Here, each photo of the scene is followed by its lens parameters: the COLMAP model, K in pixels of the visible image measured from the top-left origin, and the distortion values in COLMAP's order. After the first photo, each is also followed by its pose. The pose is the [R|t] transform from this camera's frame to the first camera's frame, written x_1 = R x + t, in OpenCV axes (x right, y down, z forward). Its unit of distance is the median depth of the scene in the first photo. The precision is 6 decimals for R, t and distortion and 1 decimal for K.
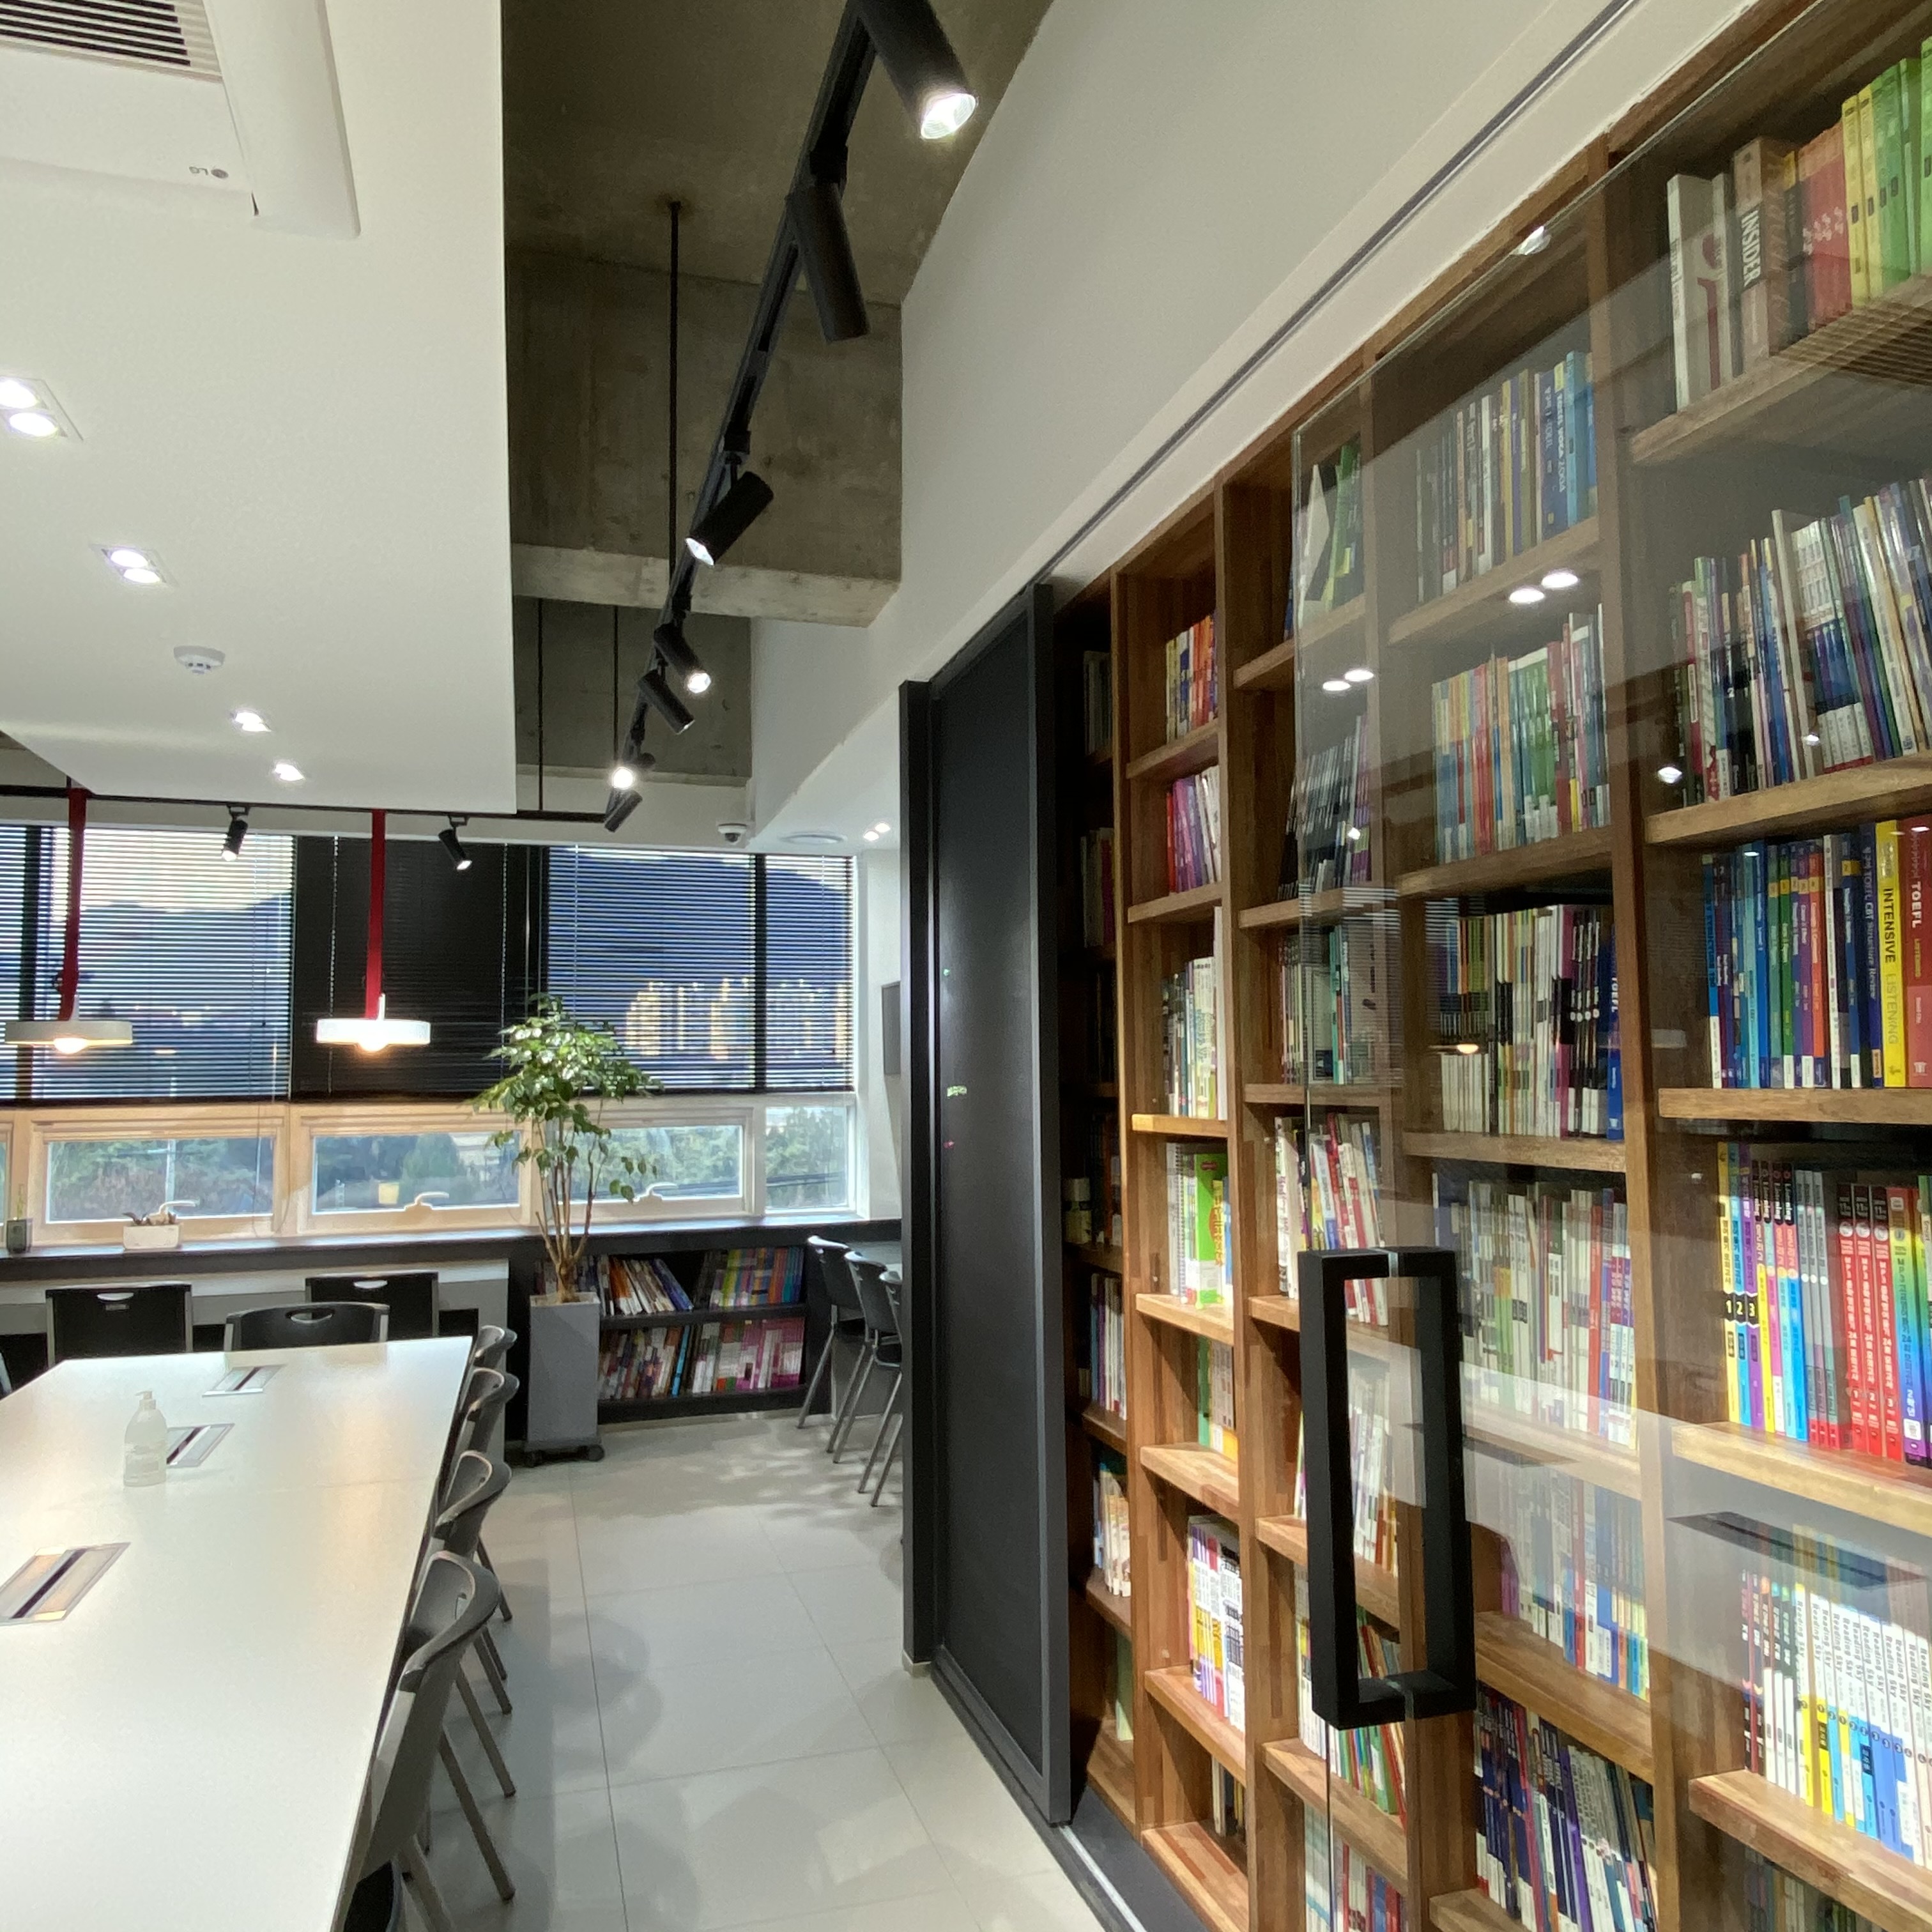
lens RADIAL K [[1427.4, 0, 957.0], [0, 1427.4, 963.3], [0, 0, 1]] dist [0.014916, -0.035984]
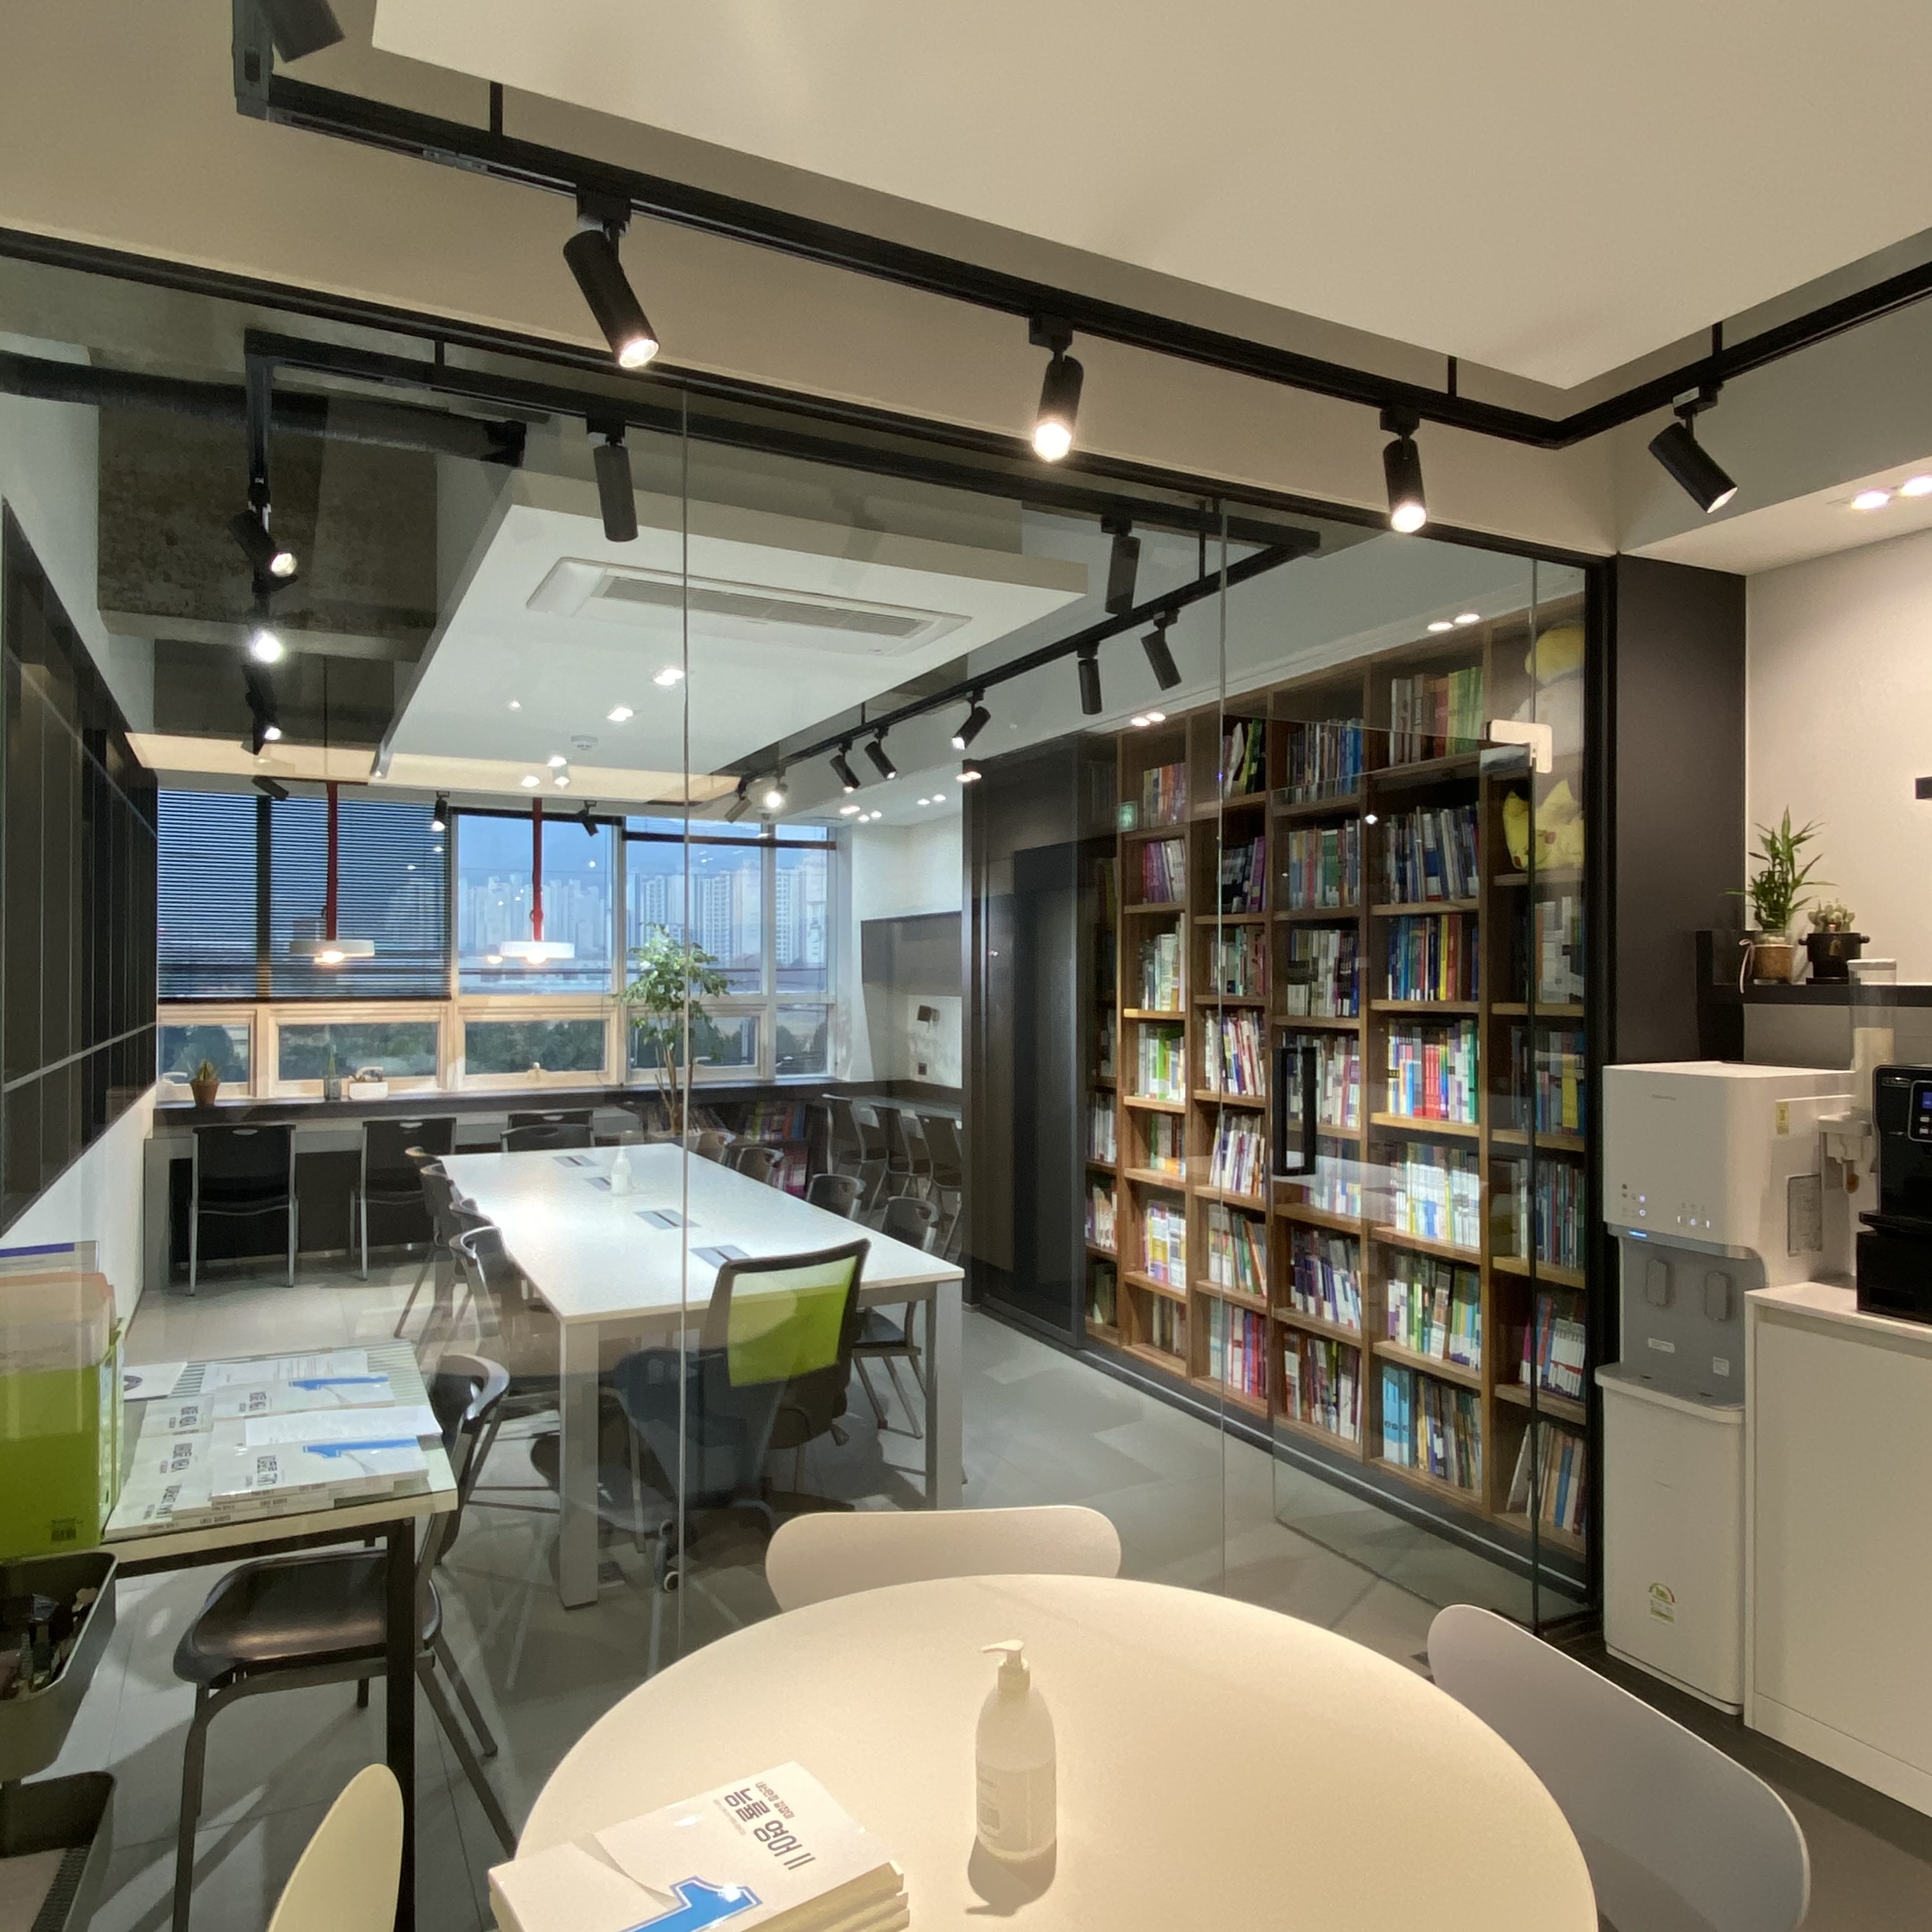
lens RADIAL K [[1359.0, 0, 949.2], [0, 1359.0, 977.1], [0, 0, 1]] dist [0.044047, -0.044302]
pose [[0.987075, 0.010783, 0.159898, -0.695996], [-0.023352, 0.996762, 0.076937, -0.131677], [-0.158551, -0.079677, 0.984131, -1.383835]]
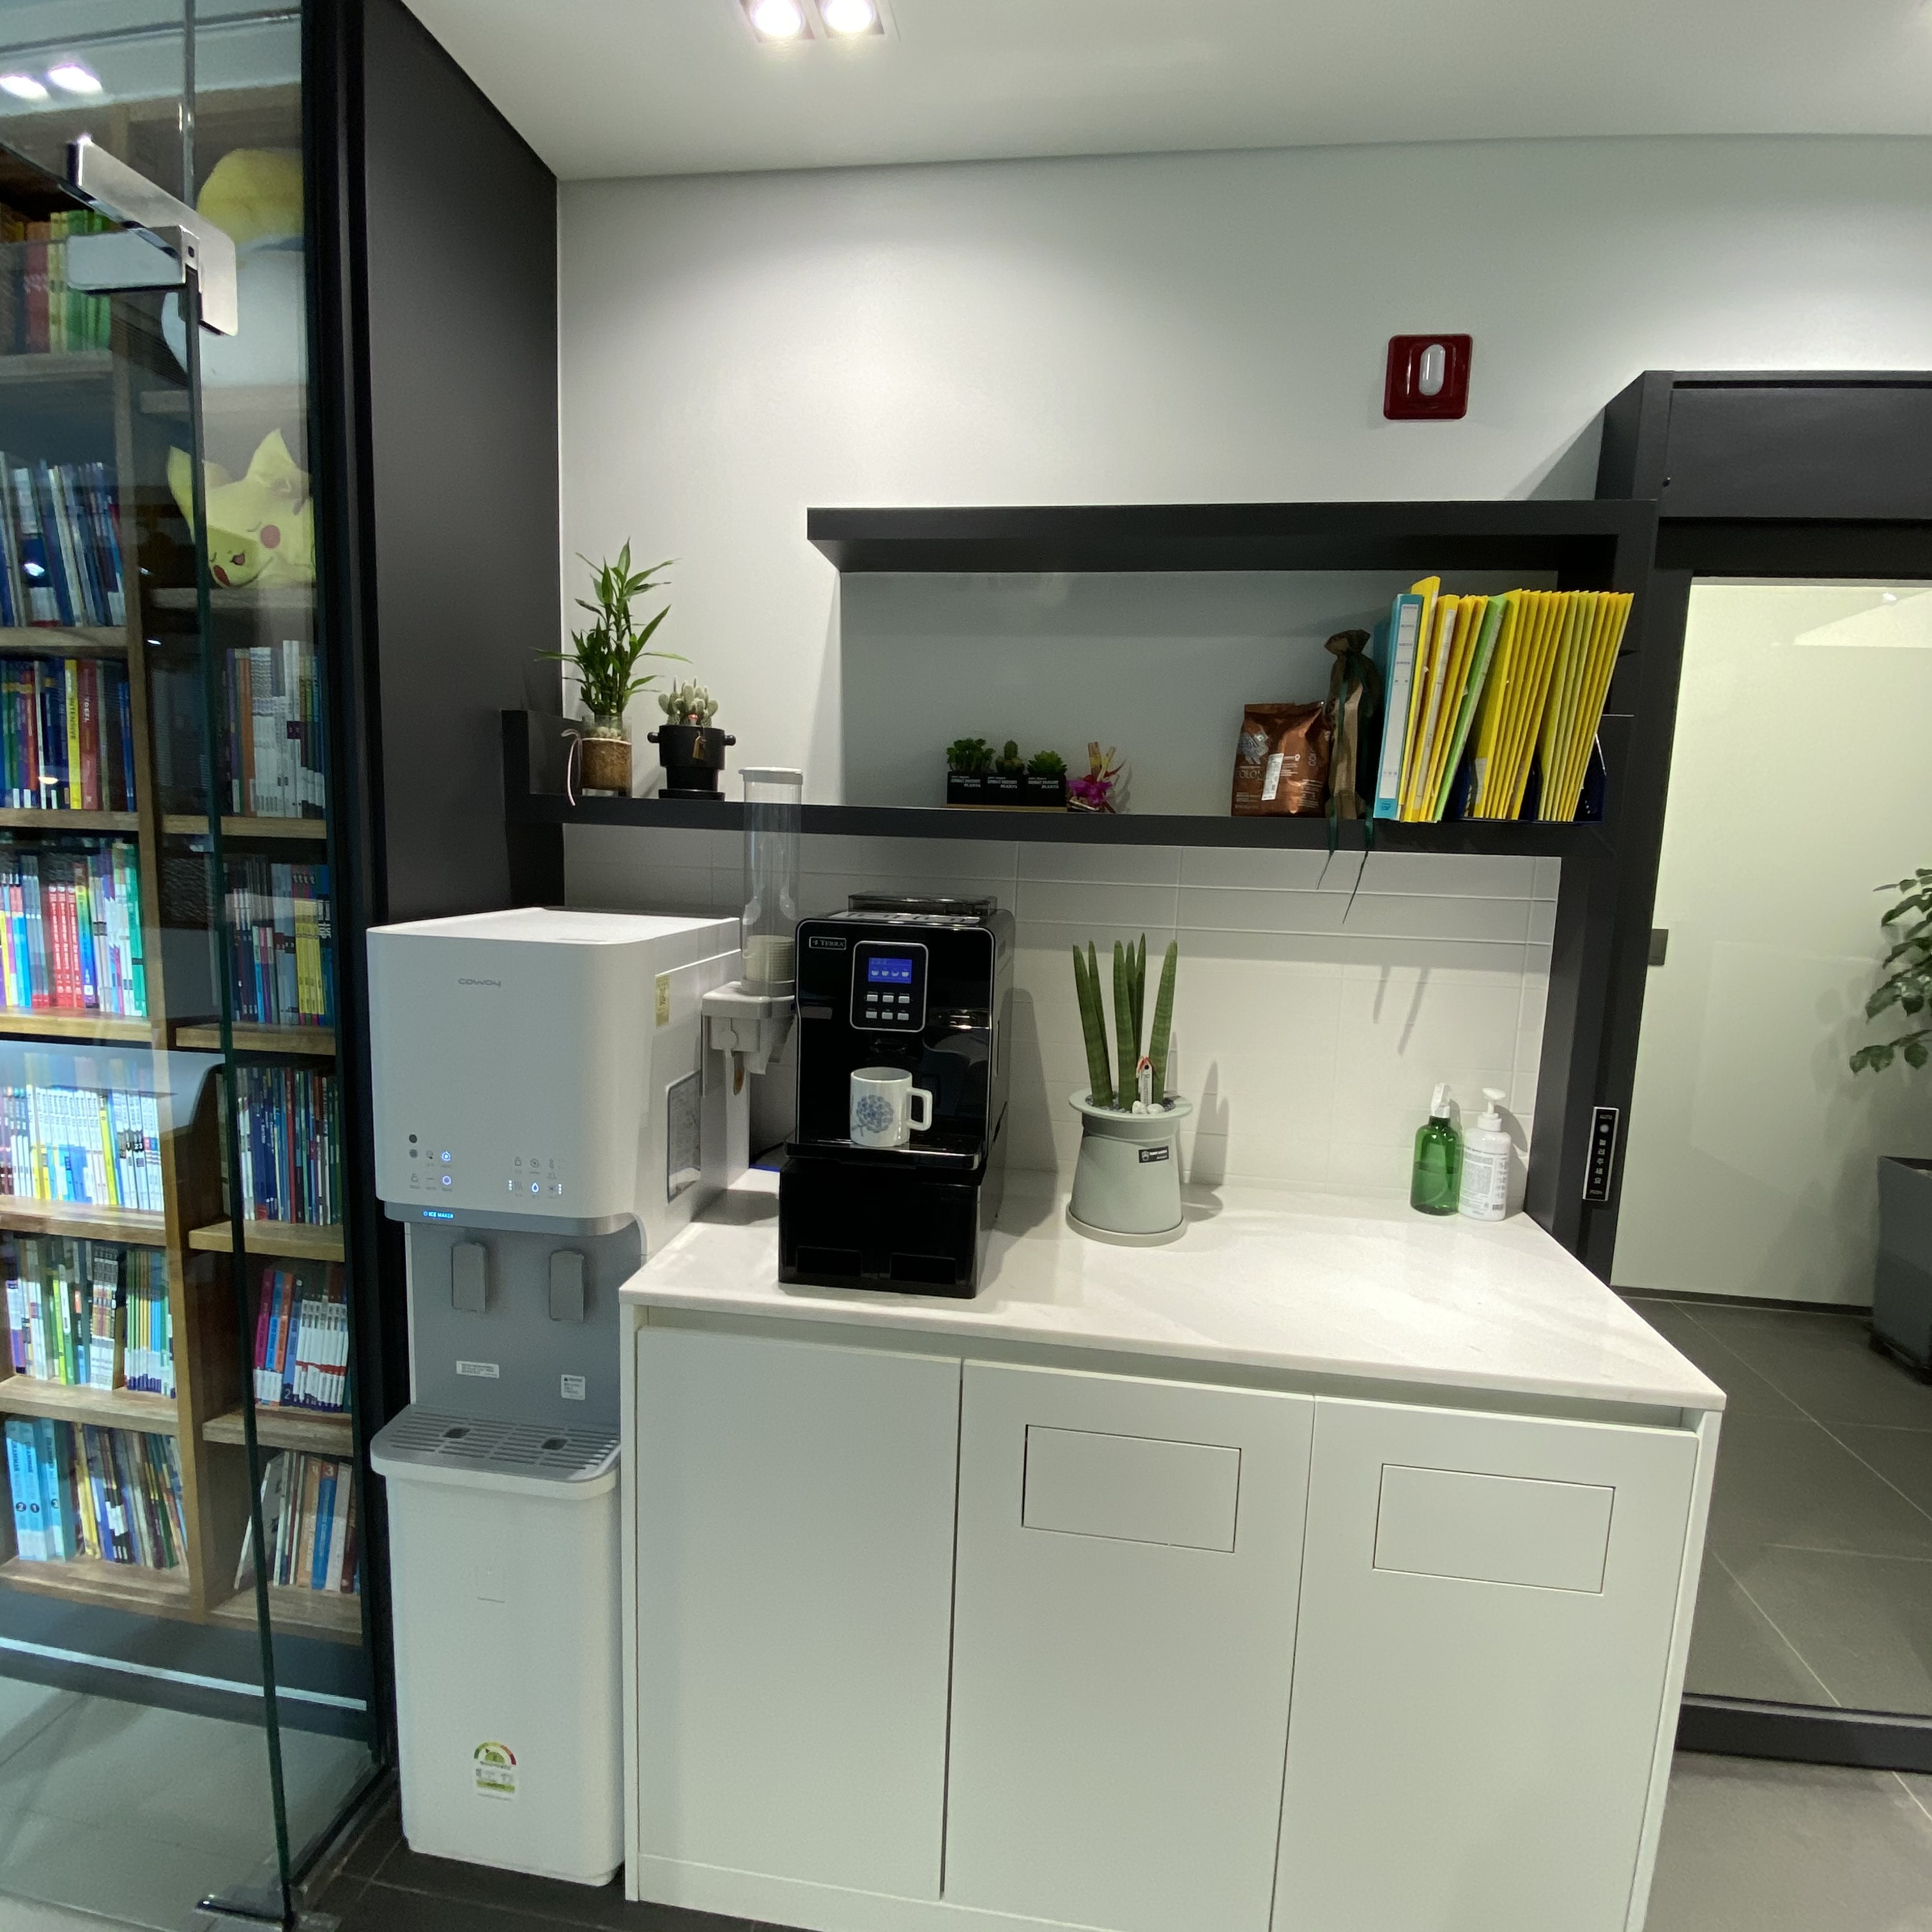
lens RADIAL K [[1035.1, 0, 969.2], [0, 1035.1, 983.8], [0, 0, 1]] dist [-0.000148, -0.007915]
pose [[0.413857, -0.091918, 0.905689, -0.070165], [-0.116315, 0.981396, 0.152751, -0.022737], [-0.902881, -0.168562, 0.395466, -0.469743]]
